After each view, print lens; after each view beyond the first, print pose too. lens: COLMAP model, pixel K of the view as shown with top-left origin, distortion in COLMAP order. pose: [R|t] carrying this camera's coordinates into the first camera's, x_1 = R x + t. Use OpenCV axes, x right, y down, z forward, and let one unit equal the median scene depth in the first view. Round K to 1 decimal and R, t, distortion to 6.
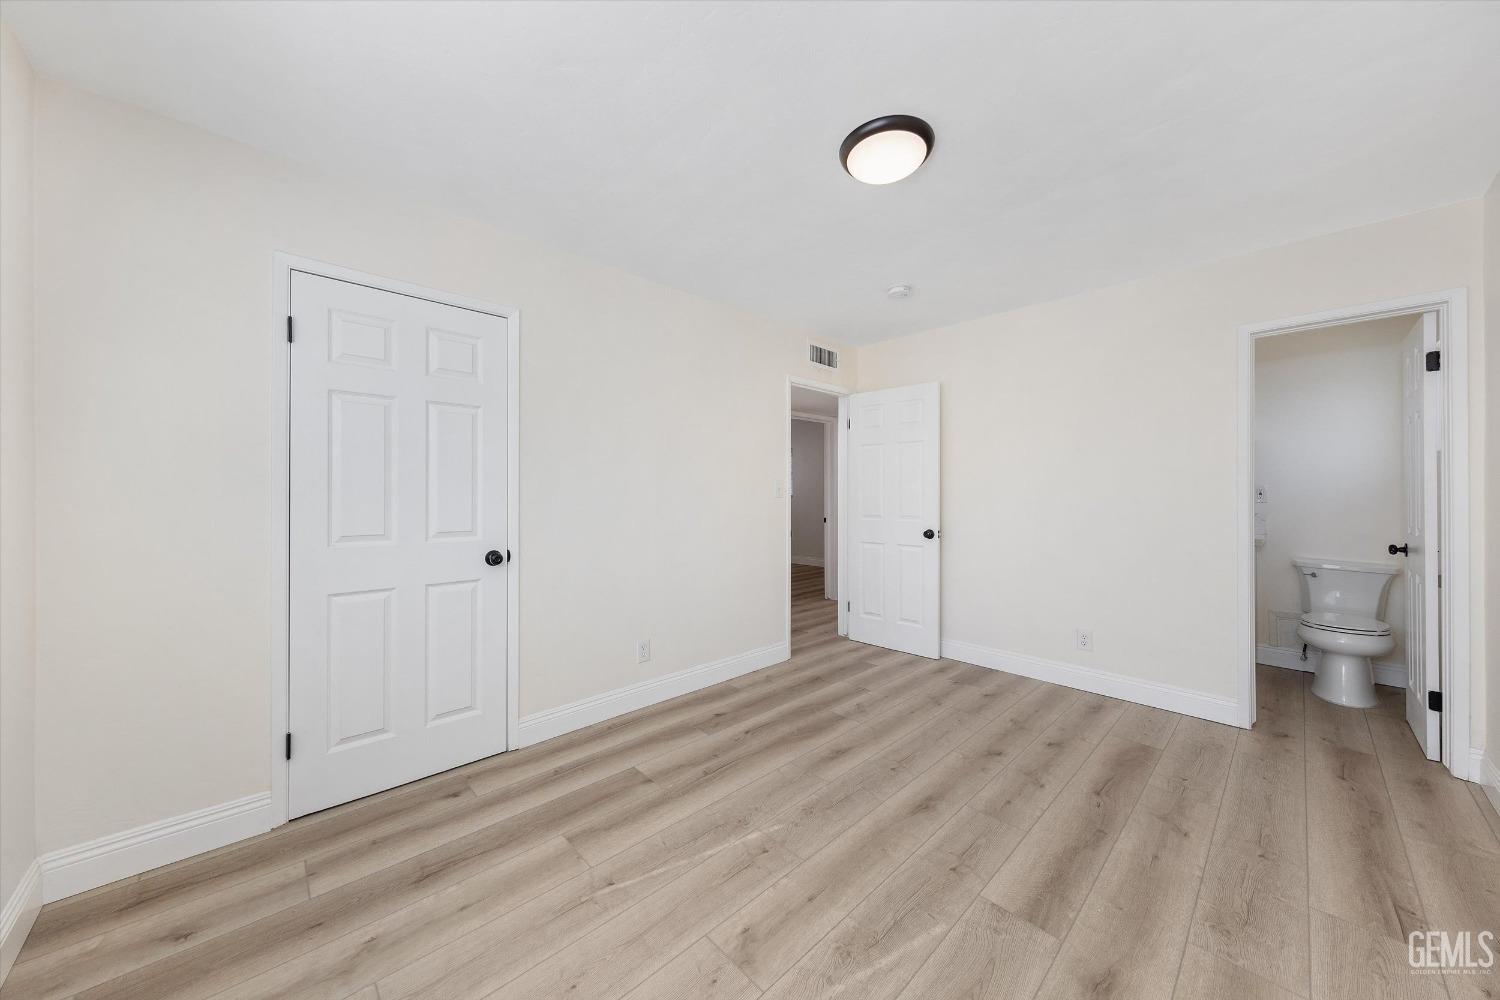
lens RADIAL K [[614.2, 0, 750.0], [0, 614.2, 500.0], [0, 0, 1]] dist [-0.000221, 0.000073]
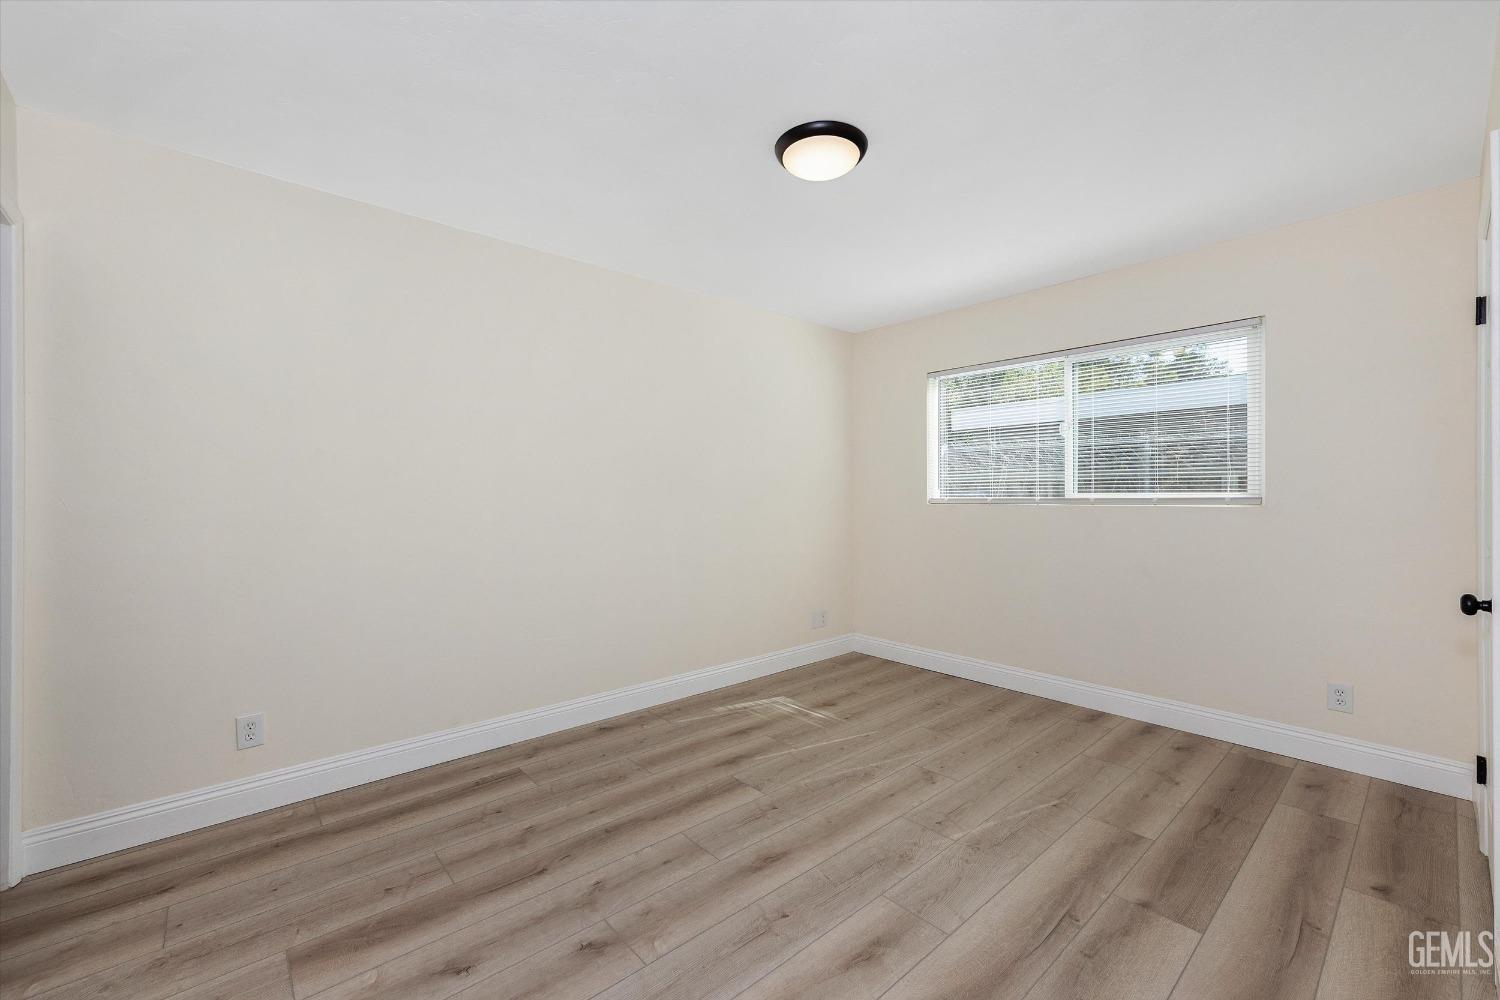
lens RADIAL K [[614.2, 0, 750.0], [0, 614.2, 500.0], [0, 0, 1]] dist [-0.000221, 0.000073]
pose [[-0.998159, 0.002790, 0.060588, 0.261610], [0.003458, 0.999934, 0.010917, -0.013419], [-0.060553, 0.011107, -0.998103, 1.883188]]
